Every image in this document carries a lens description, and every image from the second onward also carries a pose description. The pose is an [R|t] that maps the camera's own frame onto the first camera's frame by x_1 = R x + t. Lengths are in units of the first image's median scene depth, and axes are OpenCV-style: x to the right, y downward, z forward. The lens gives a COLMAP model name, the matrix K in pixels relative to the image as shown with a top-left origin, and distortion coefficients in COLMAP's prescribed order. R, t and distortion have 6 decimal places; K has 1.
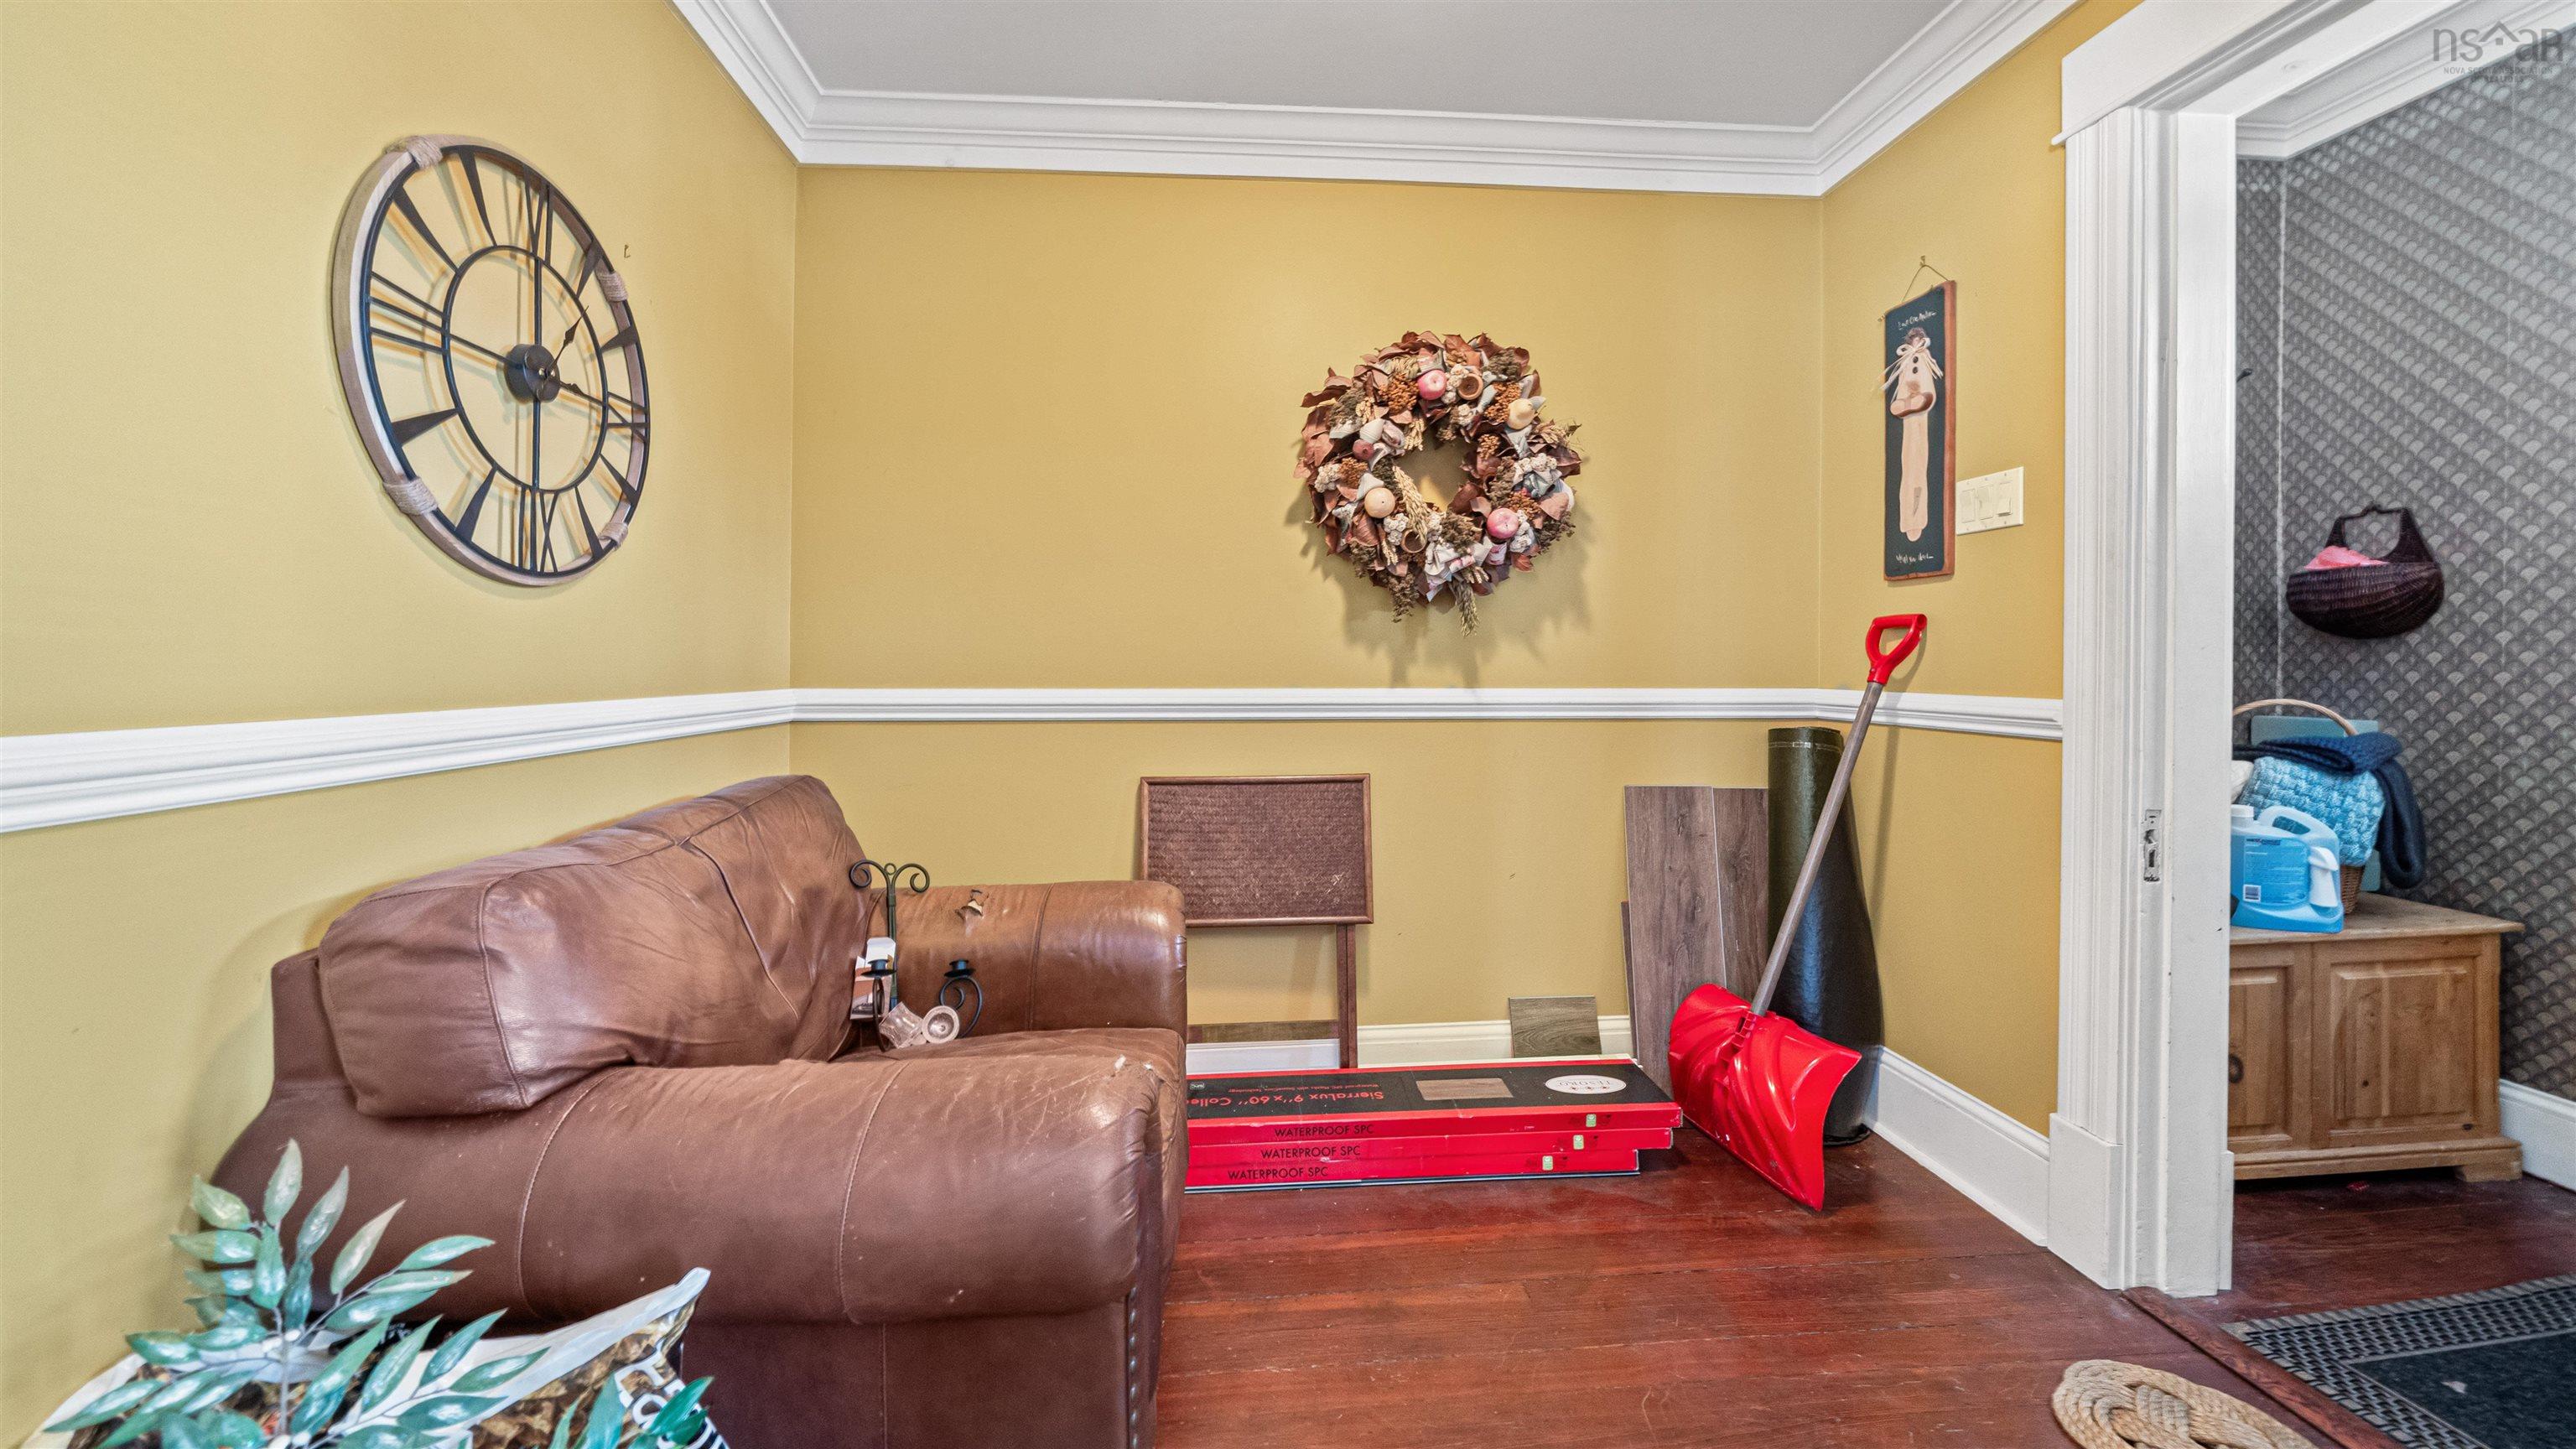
lens RADIAL K [[950.8, 0, 1276.5], [0, 950.8, 674.3], [0, 0, 1]] dist [-0.007544, -0.000021]
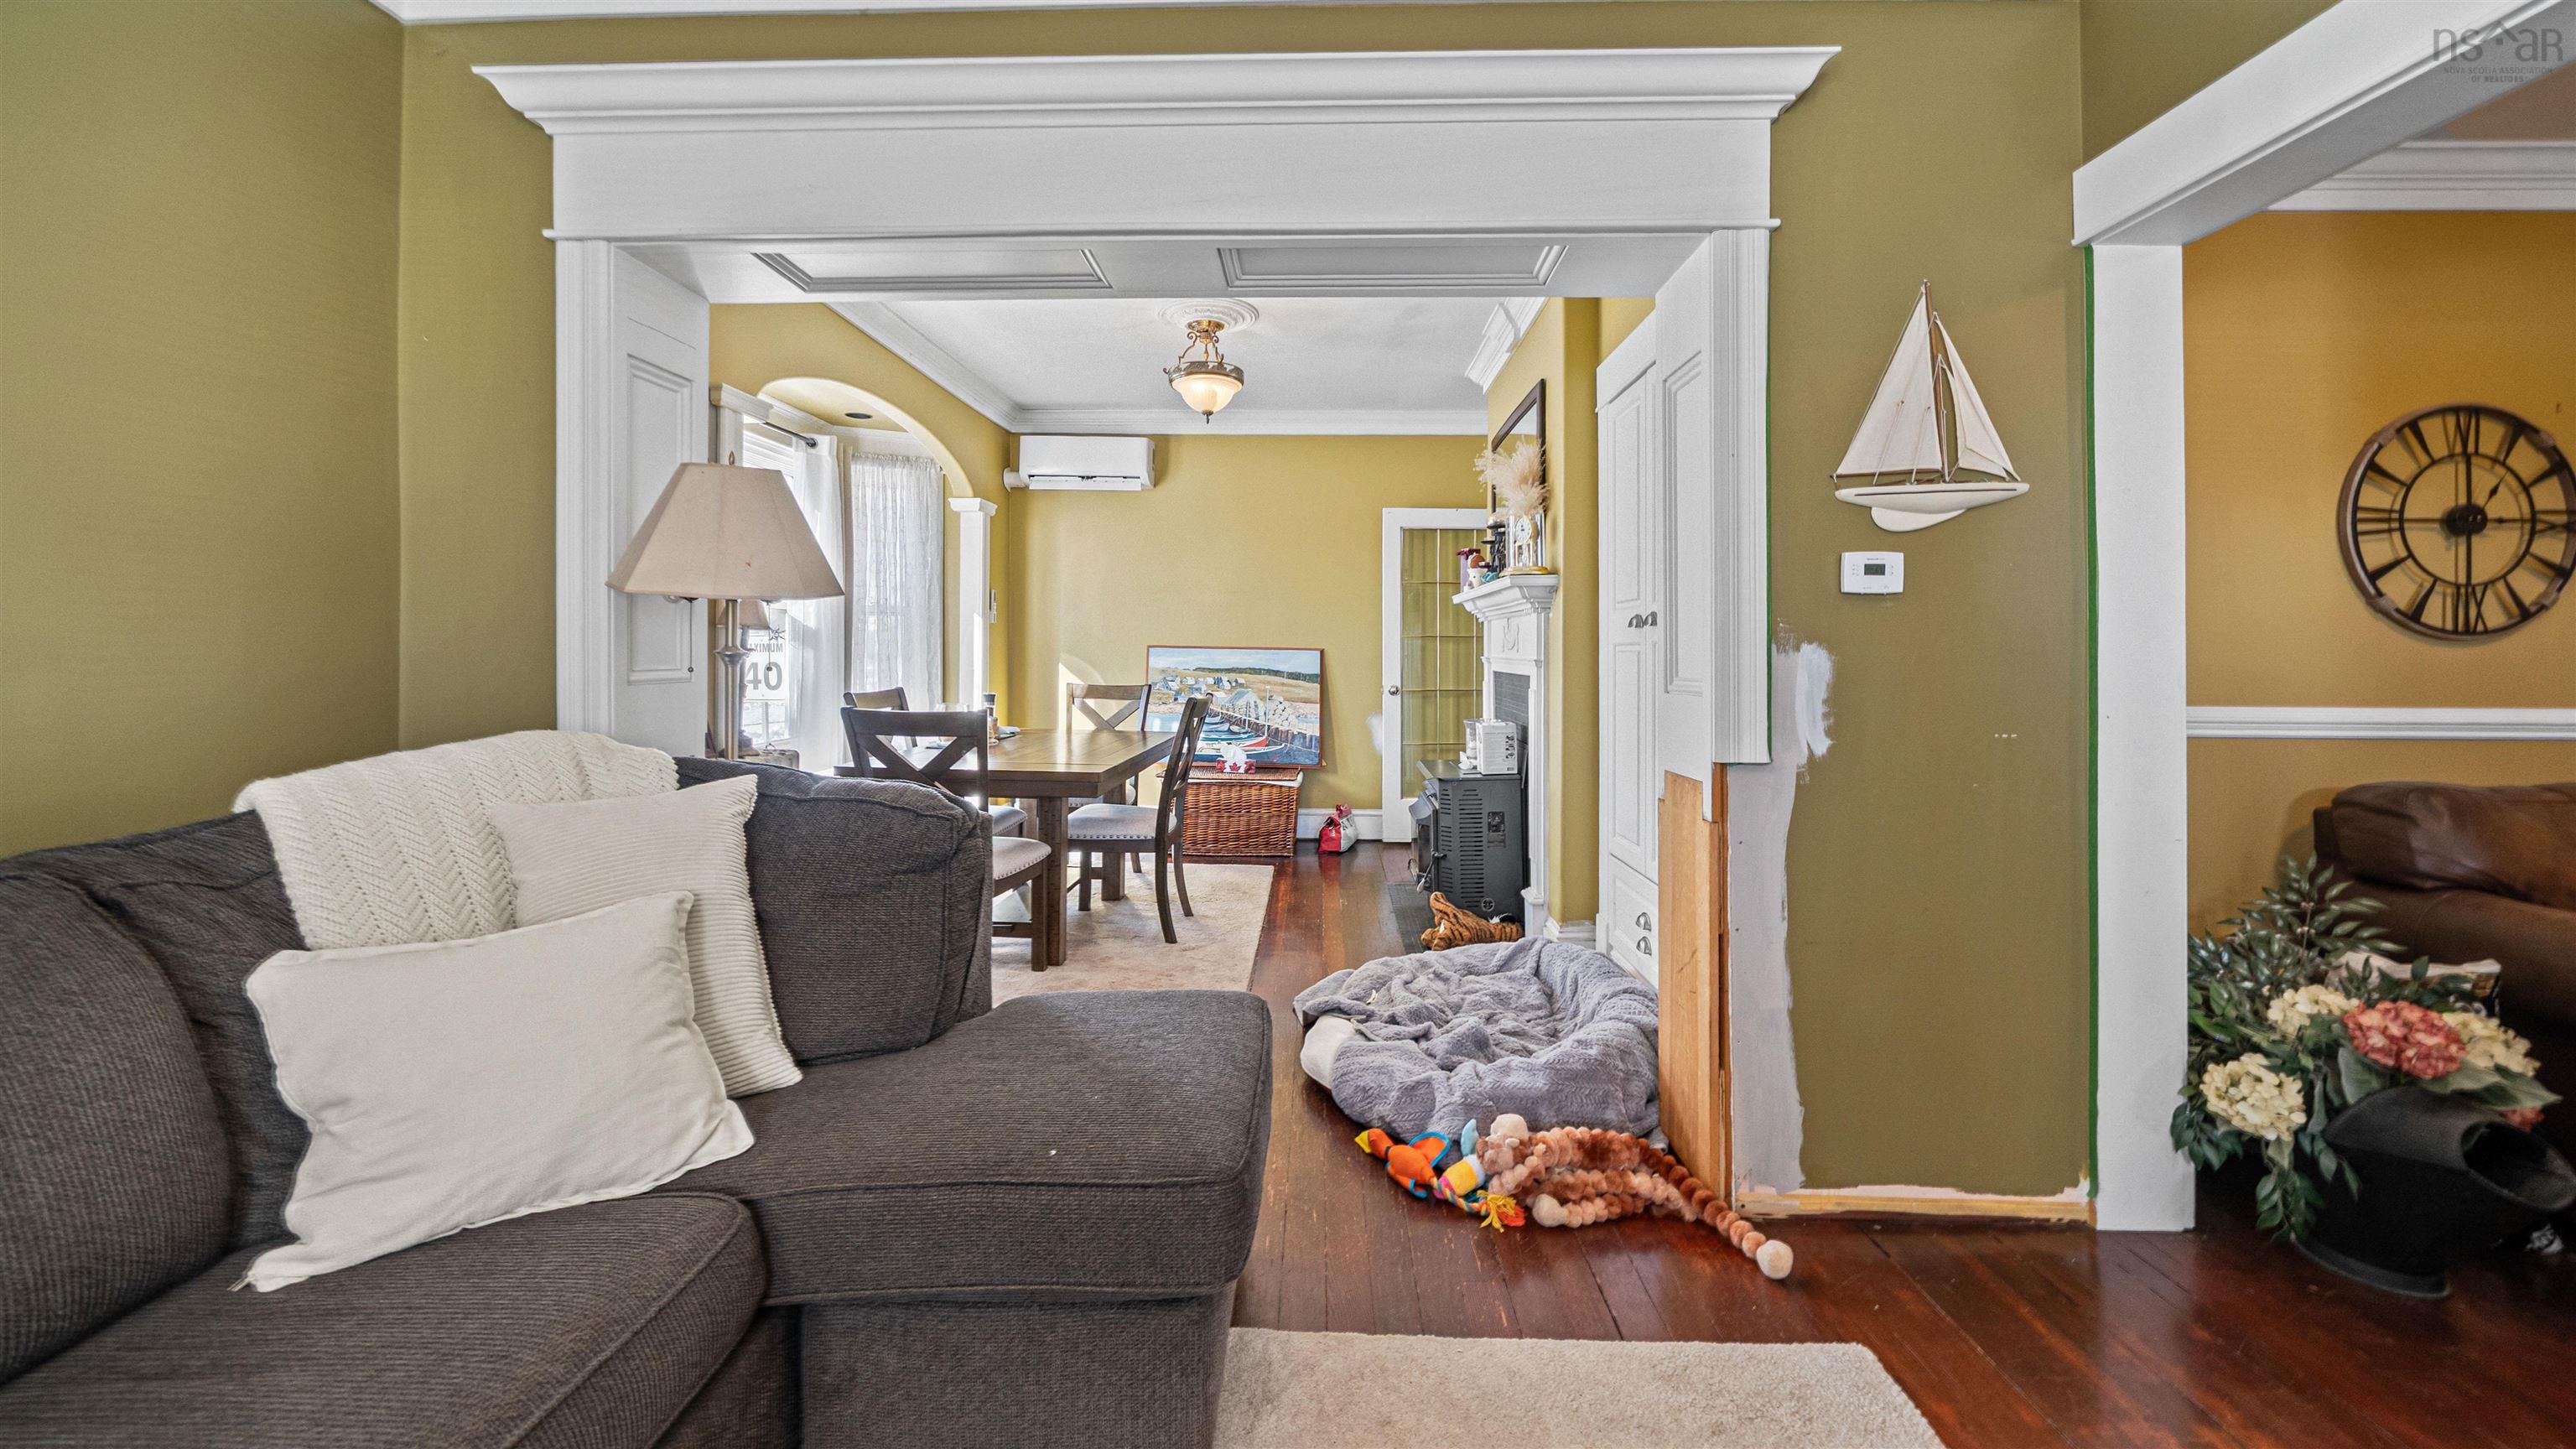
lens RADIAL K [[945.1, 0, 1272.0], [0, 945.1, 630.8], [0, 0, 1]] dist [-0.002970, -0.000226]
pose [[-0.111323, -0.021515, -0.993551, 1.275064], [-0.009430, 0.999743, -0.020593, -0.057458], [0.993740, 0.007077, -0.111497, -1.081521]]
